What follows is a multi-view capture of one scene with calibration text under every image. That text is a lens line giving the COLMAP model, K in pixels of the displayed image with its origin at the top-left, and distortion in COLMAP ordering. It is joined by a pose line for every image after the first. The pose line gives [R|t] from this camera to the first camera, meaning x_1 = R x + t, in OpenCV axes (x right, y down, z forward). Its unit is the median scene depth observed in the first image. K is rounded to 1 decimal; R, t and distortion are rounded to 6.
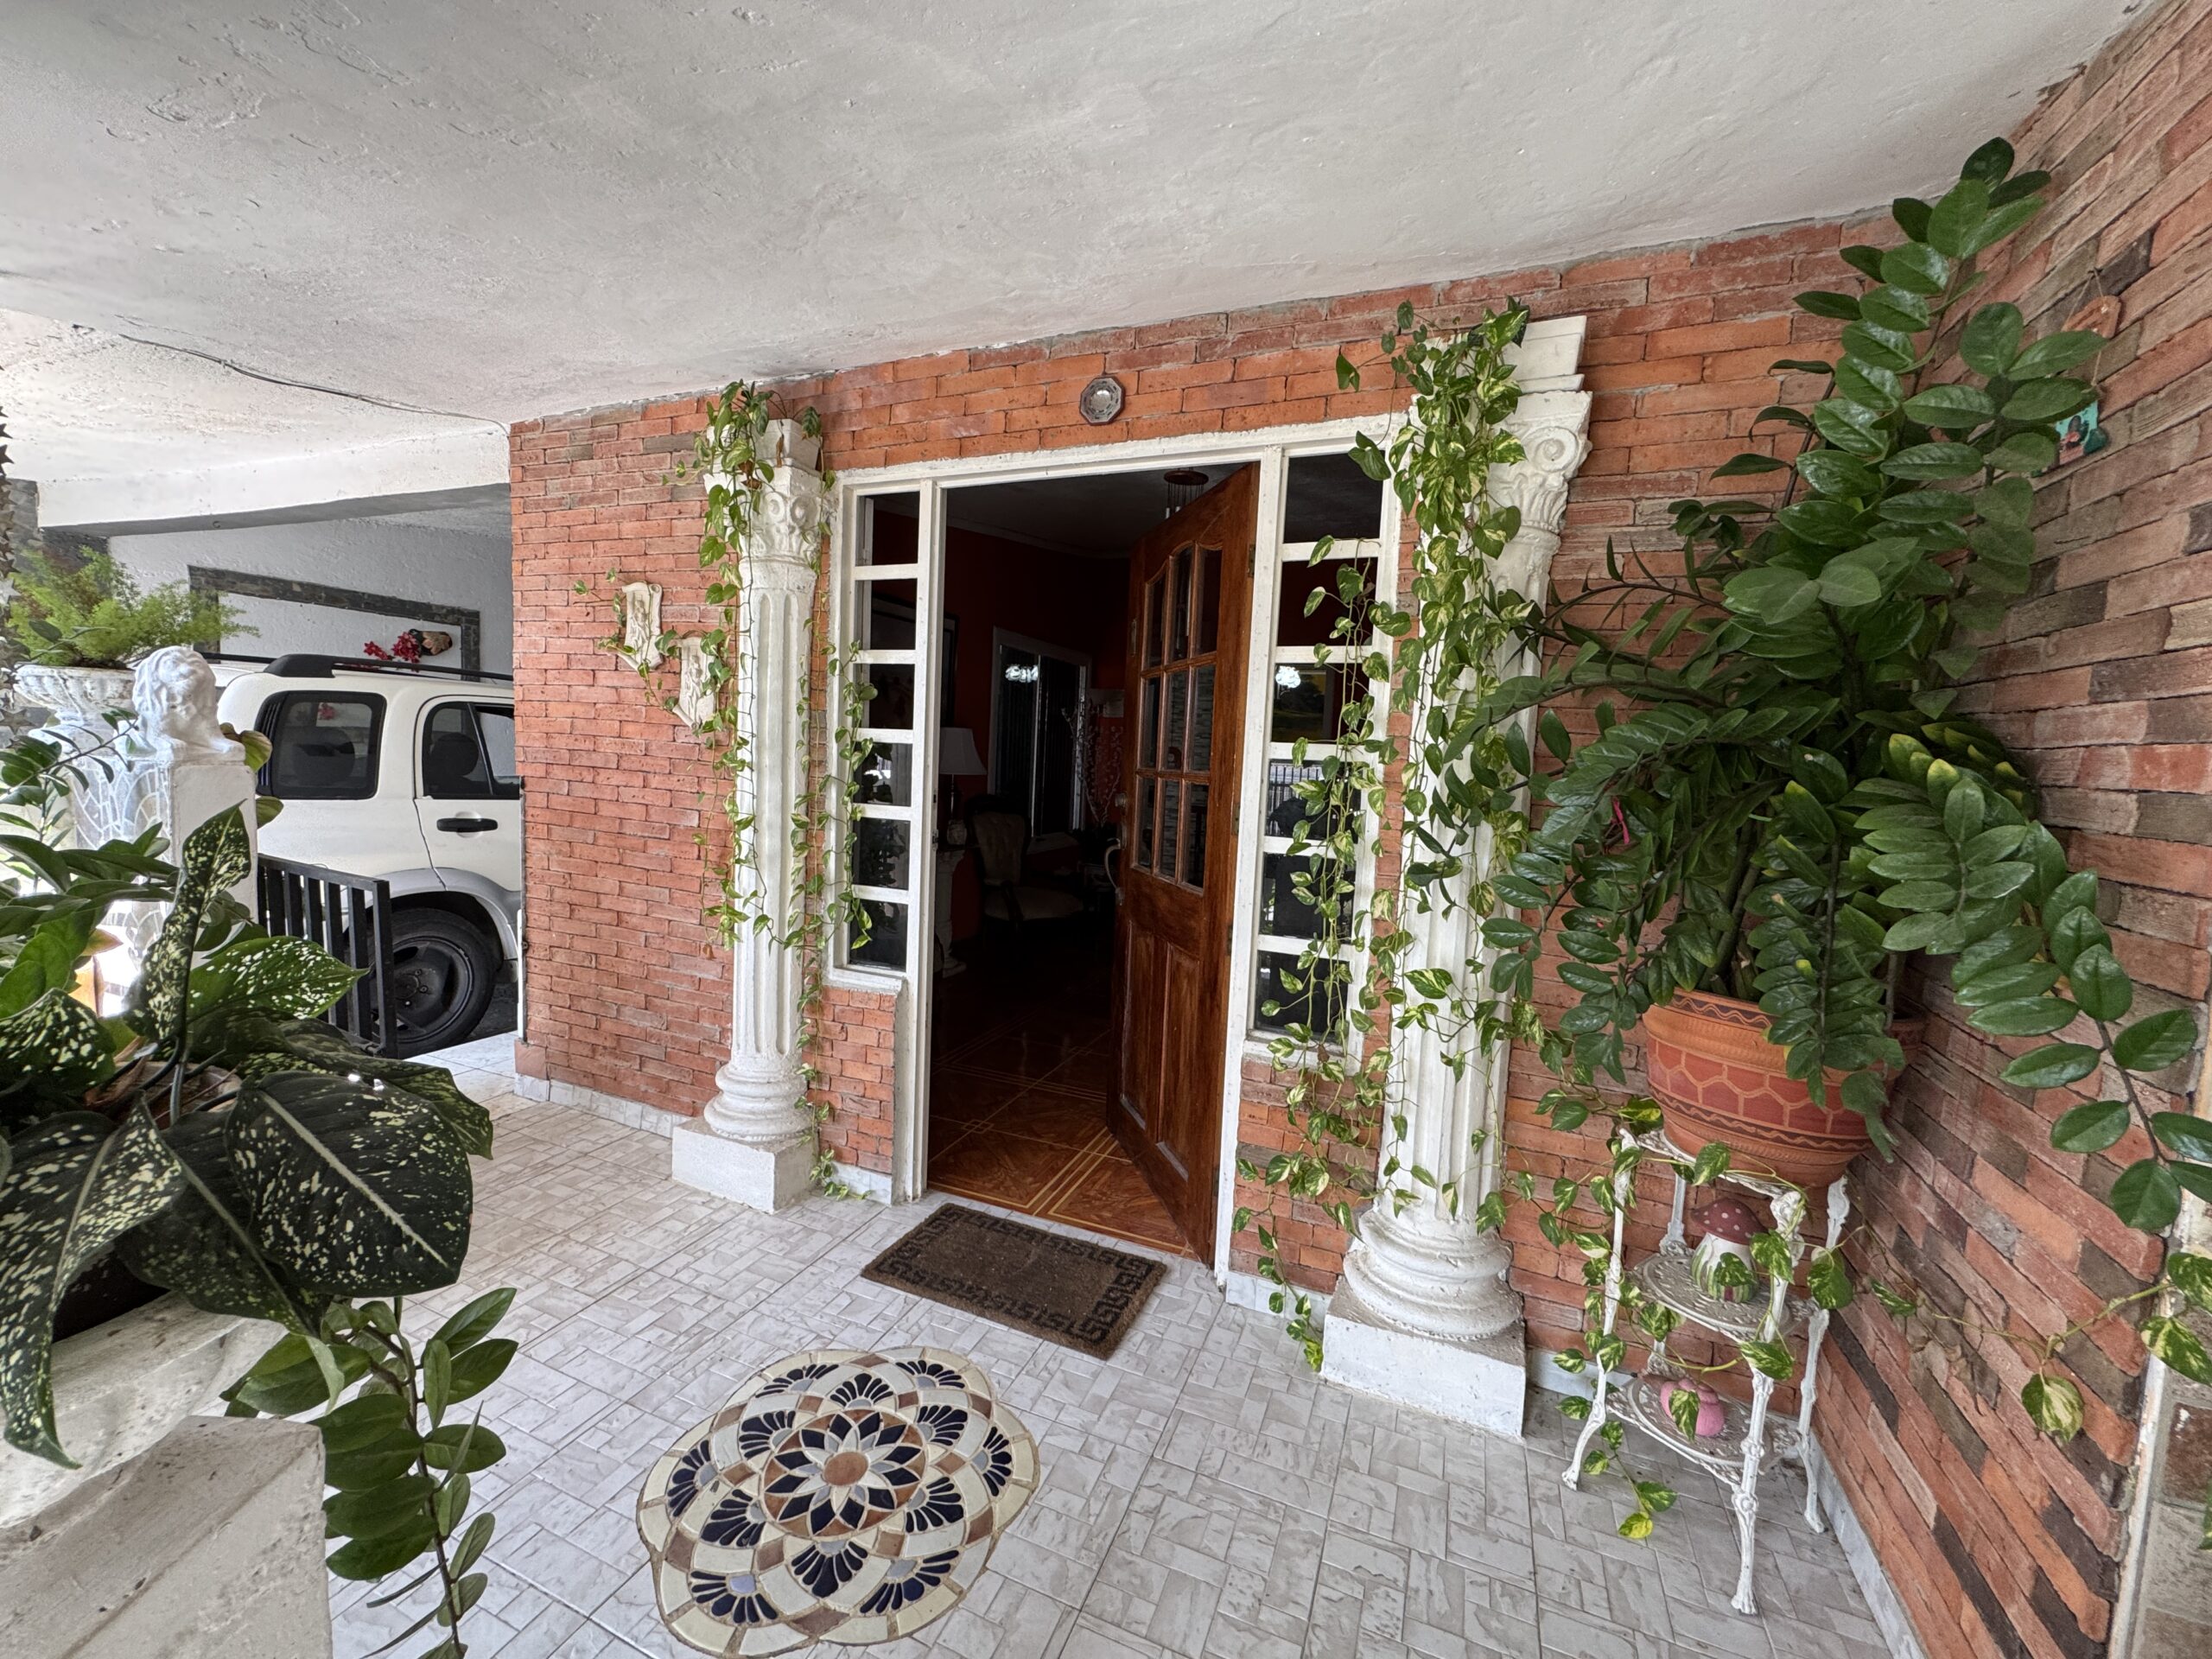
lens RADIAL K [[882.0, 0, 1106.0], [0, 882.0, 822.8], [0, 0, 1]] dist [-0.006584, 0.001346]
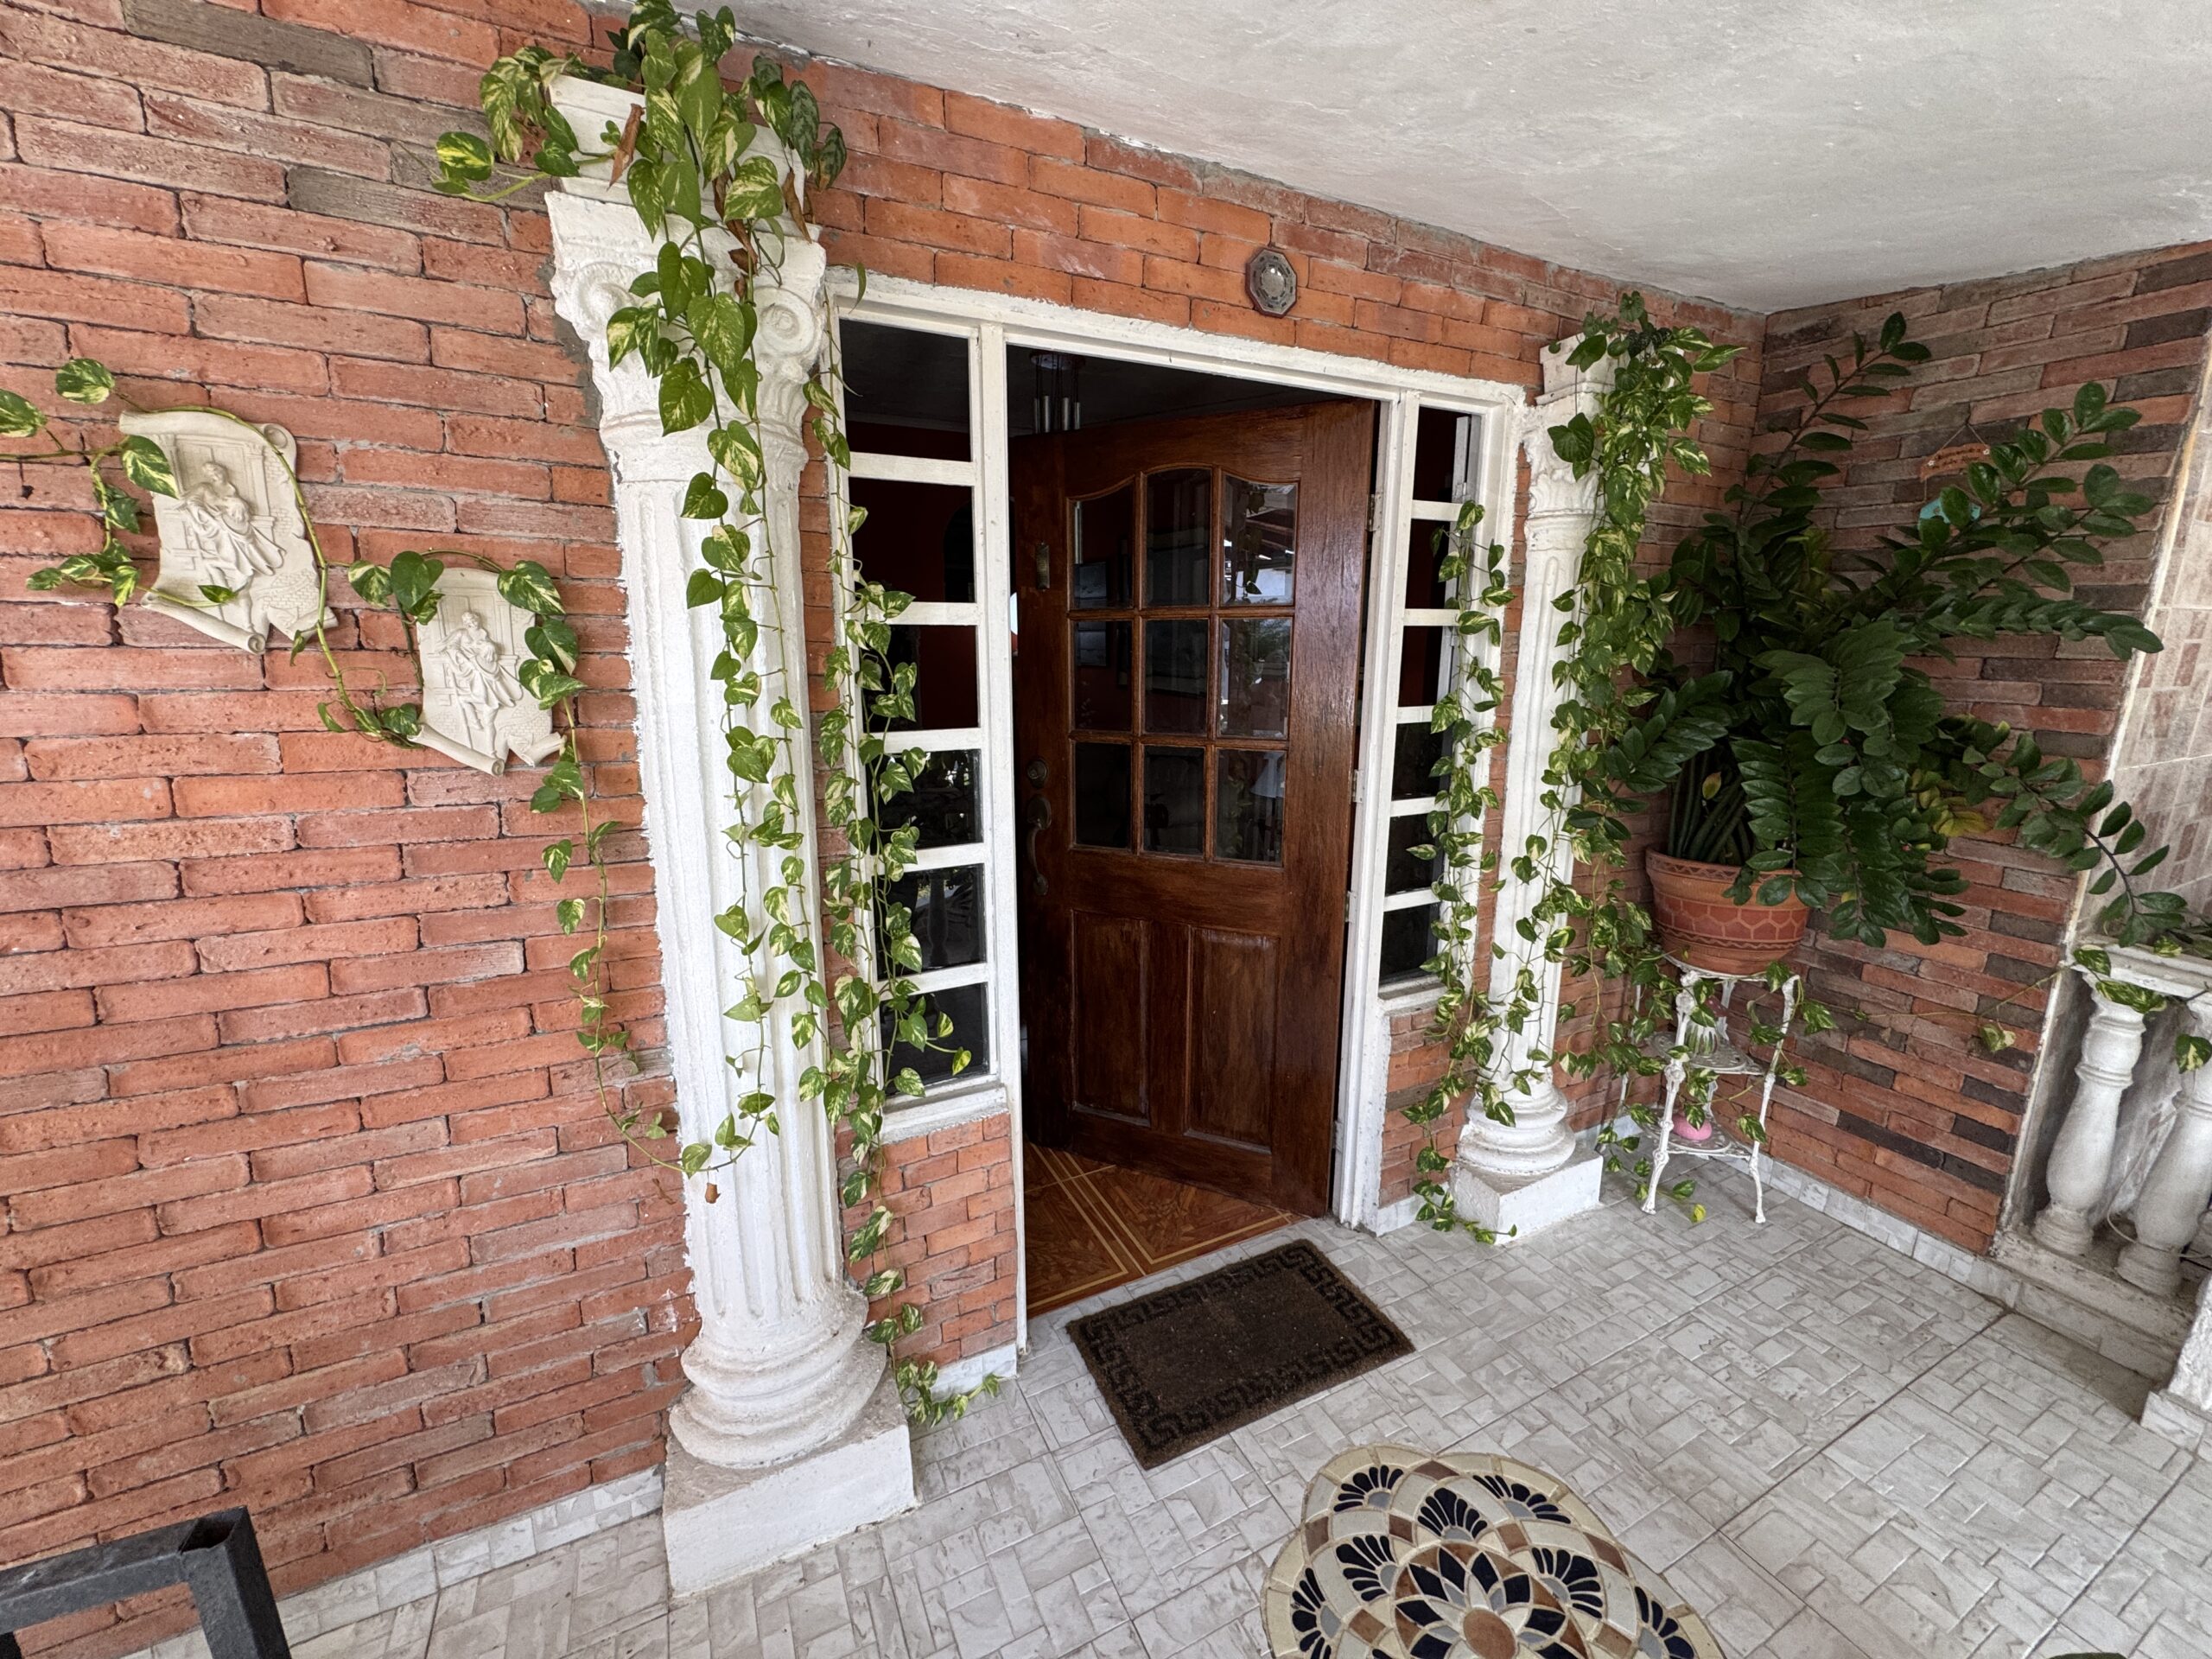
lens RADIAL K [[882.0, 0, 1107.1], [0, 882.0, 825.9], [0, 0, 1]] dist [-0.006584, 0.001346]
pose [[0.654450, -0.202029, 0.728615, -0.714062], [0.088641, 0.977497, 0.191421, -0.166572], [-0.750892, -0.060690, 0.657631, 0.544844]]
